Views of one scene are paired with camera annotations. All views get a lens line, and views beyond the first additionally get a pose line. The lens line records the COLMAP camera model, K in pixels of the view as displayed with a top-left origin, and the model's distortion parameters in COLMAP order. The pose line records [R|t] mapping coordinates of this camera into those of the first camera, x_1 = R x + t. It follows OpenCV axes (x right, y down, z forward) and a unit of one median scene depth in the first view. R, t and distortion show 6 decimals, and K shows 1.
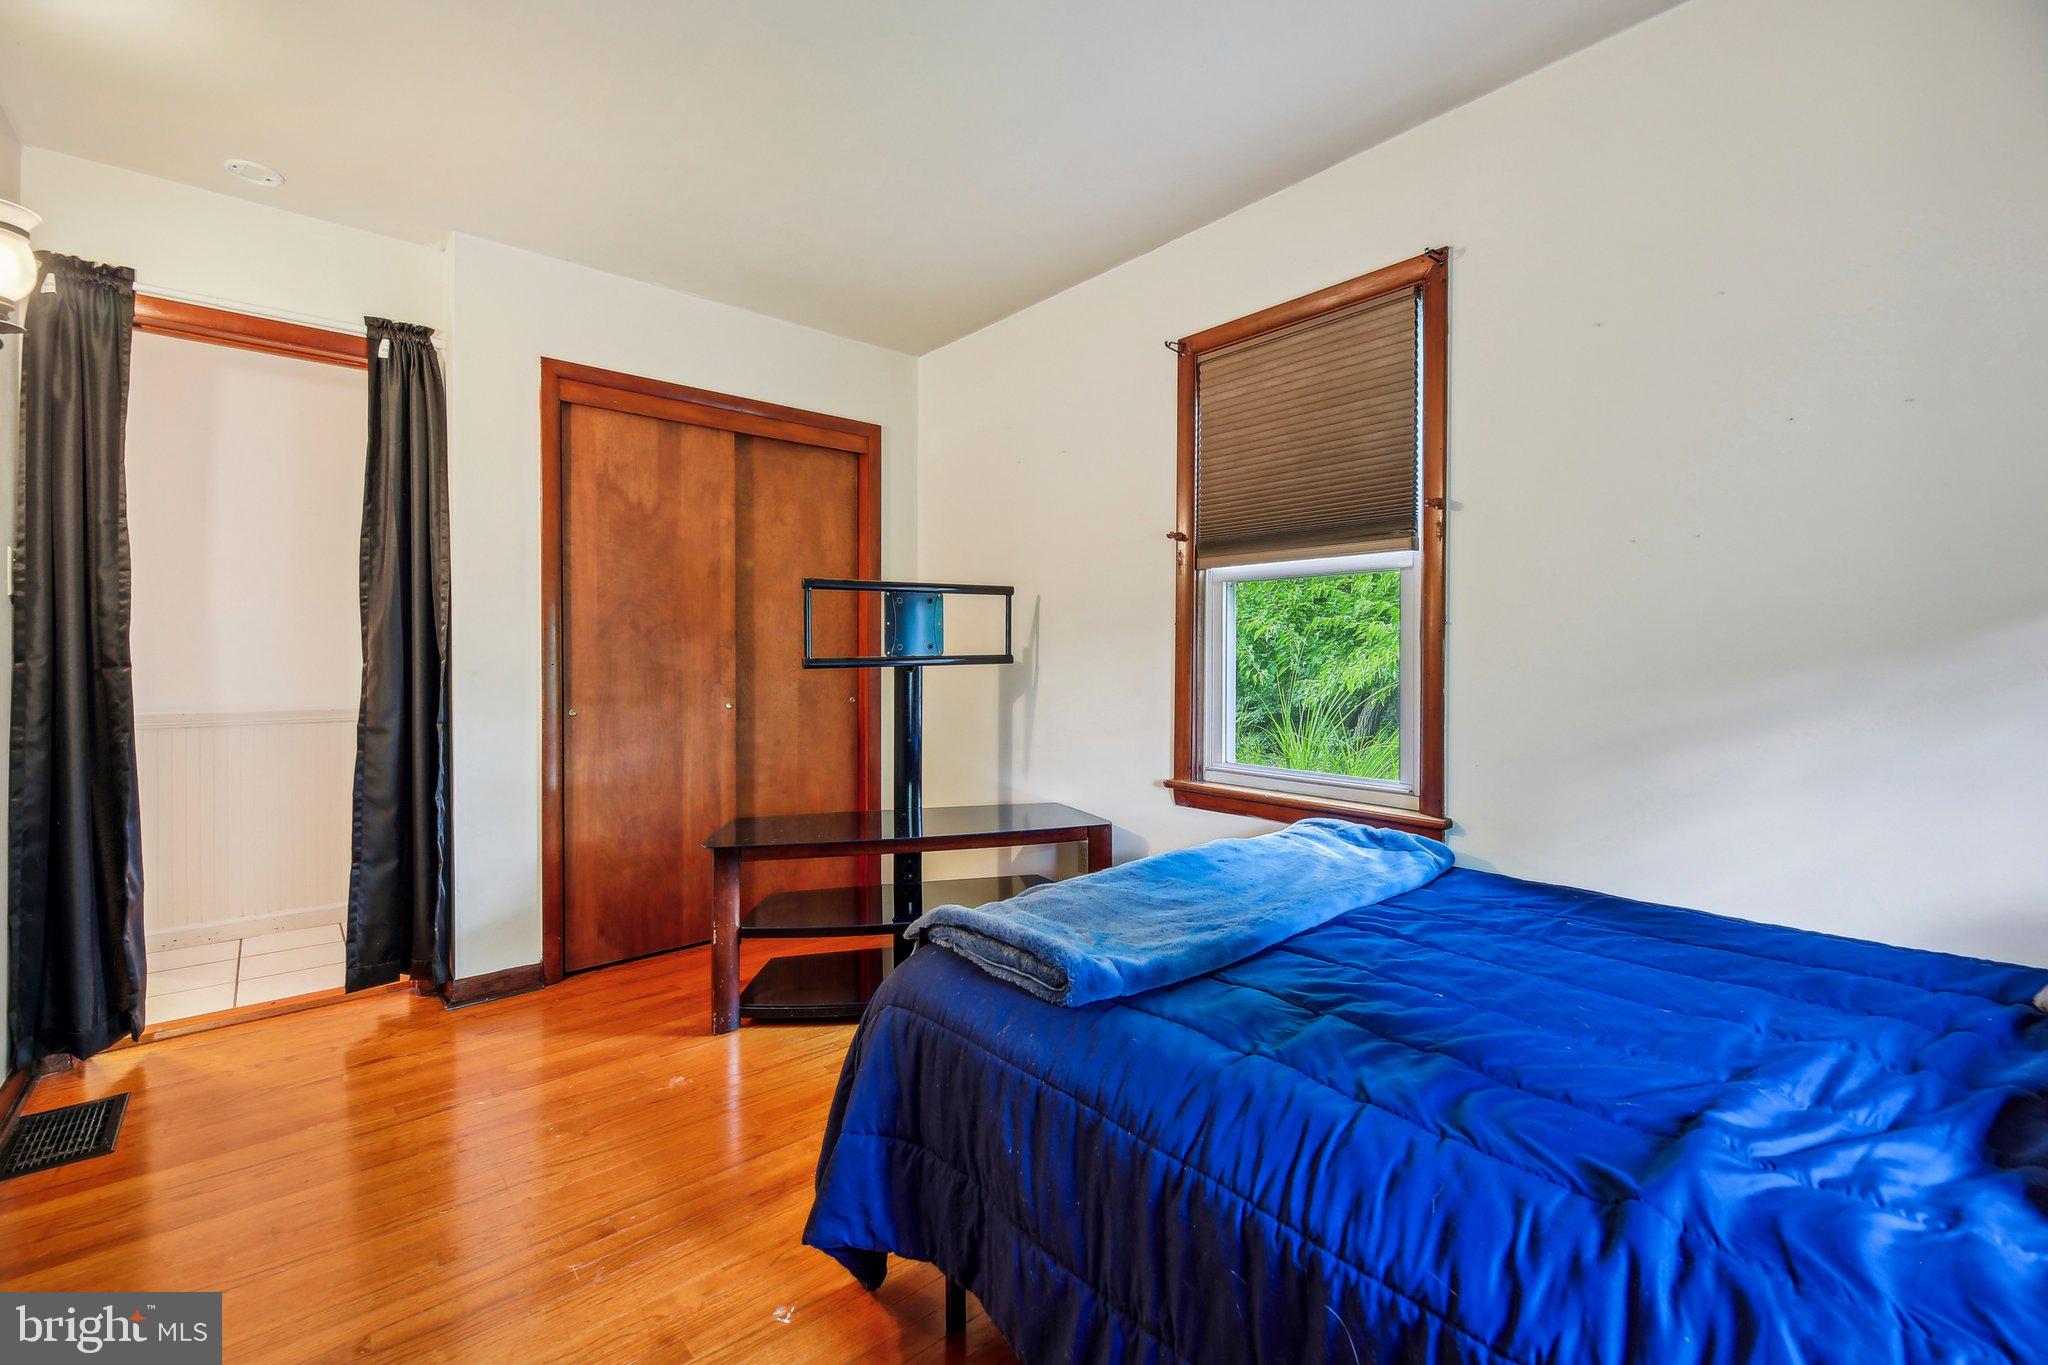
lens RADIAL K [[851.9, 0, 1023.1], [0, 851.9, 666.1], [0, 0, 1]] dist [0.000134, -0.000036]
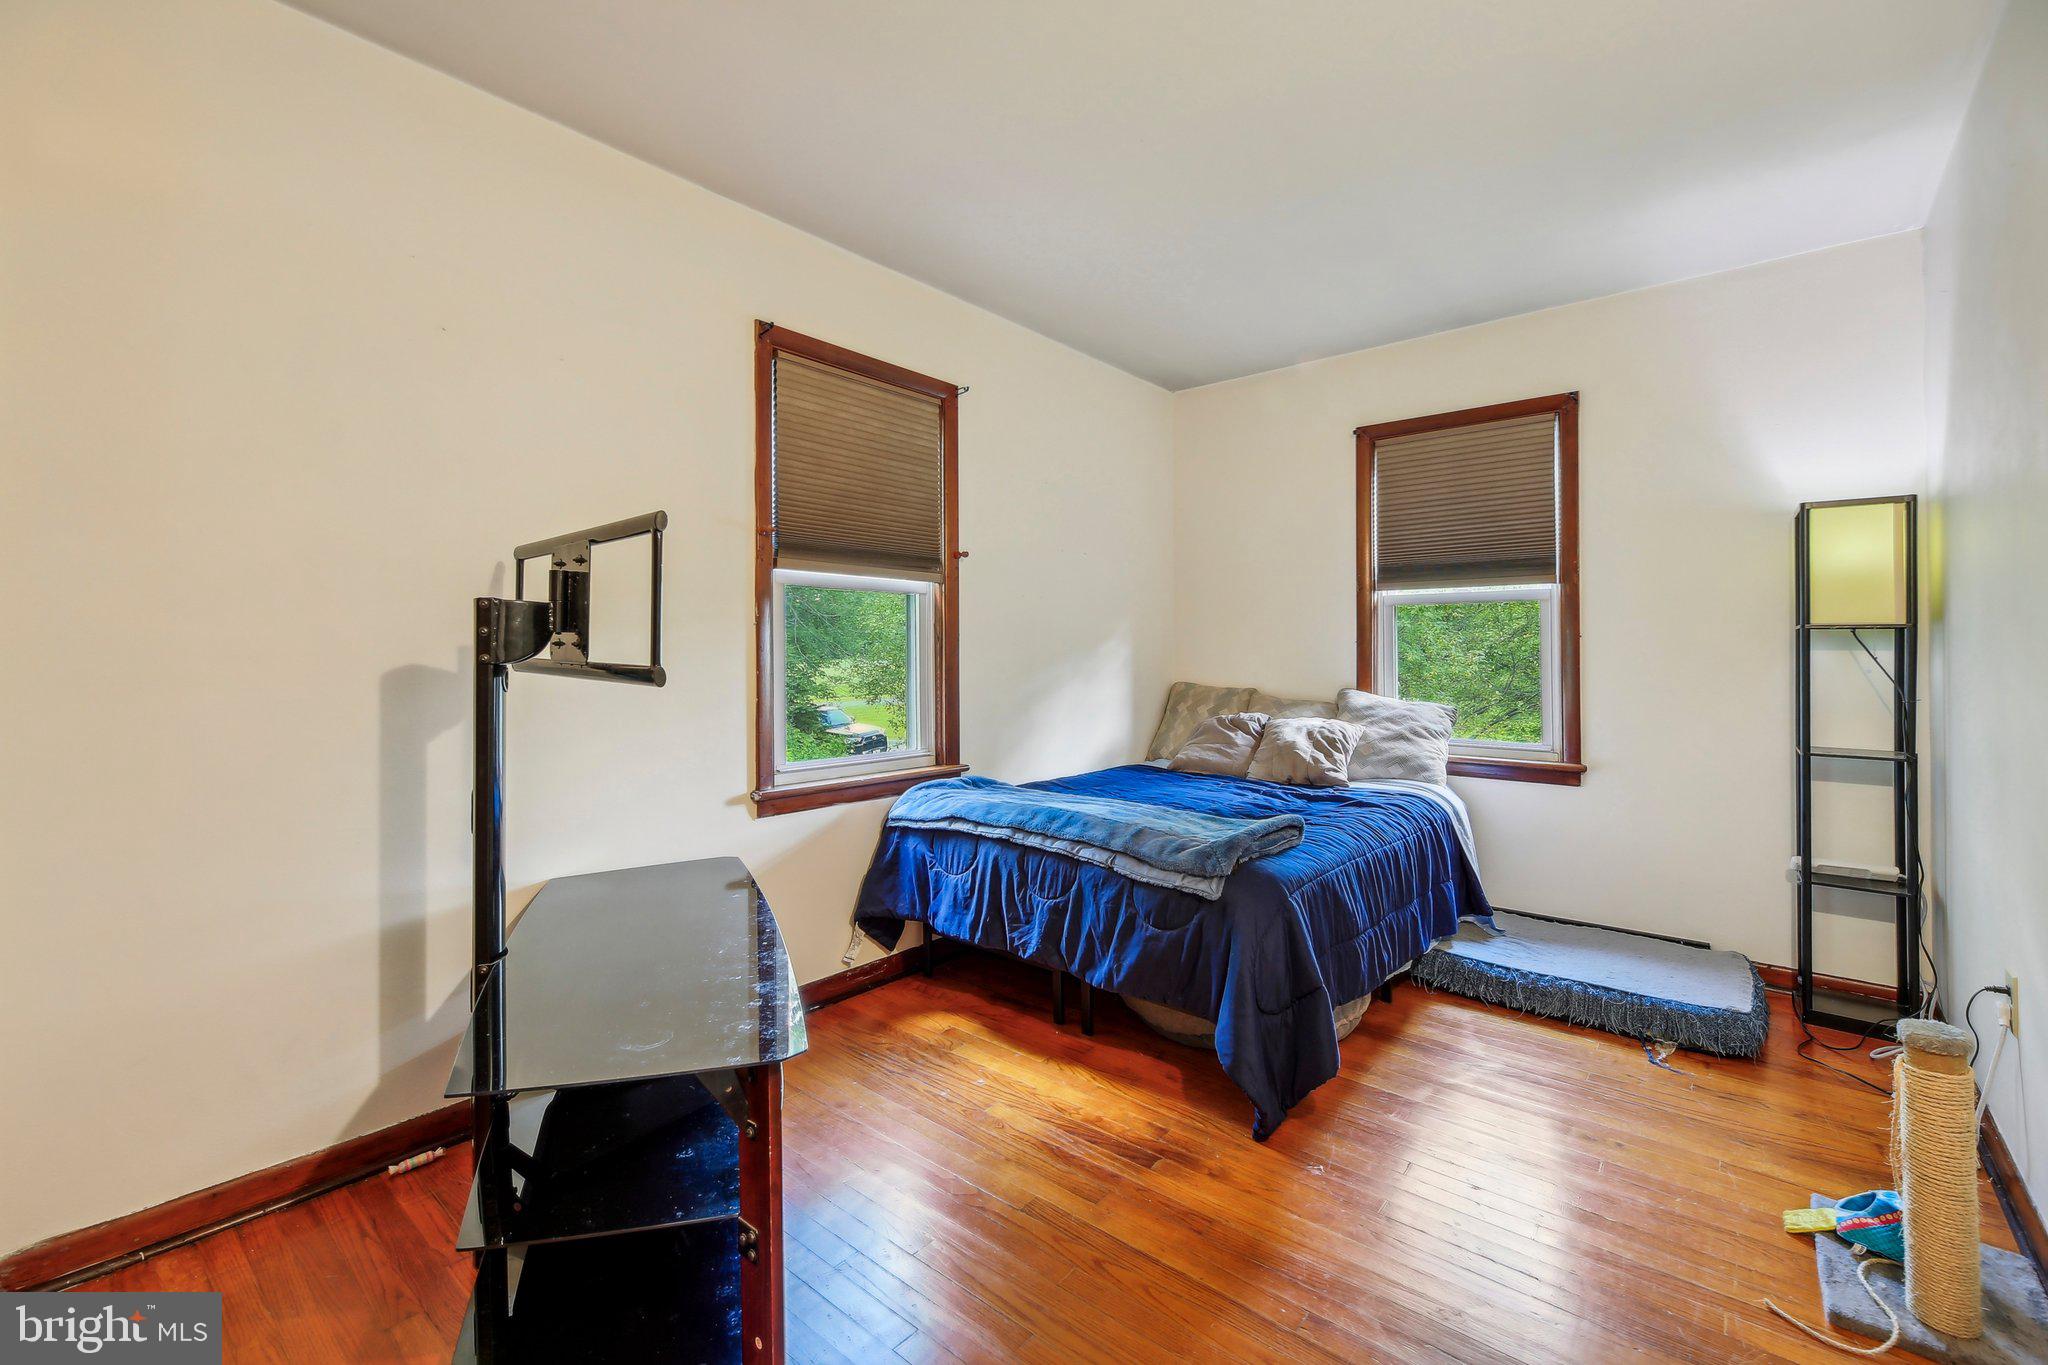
lens RADIAL K [[851.9, 0, 1024.3], [0, 851.9, 669.7], [0, 0, 1]] dist [0.000134, -0.000036]
pose [[-0.138284, -0.012458, 0.990314, -0.820097], [0.012175, 0.999824, 0.014277, -0.008952], [-0.990318, 0.014031, -0.138108, 0.881642]]
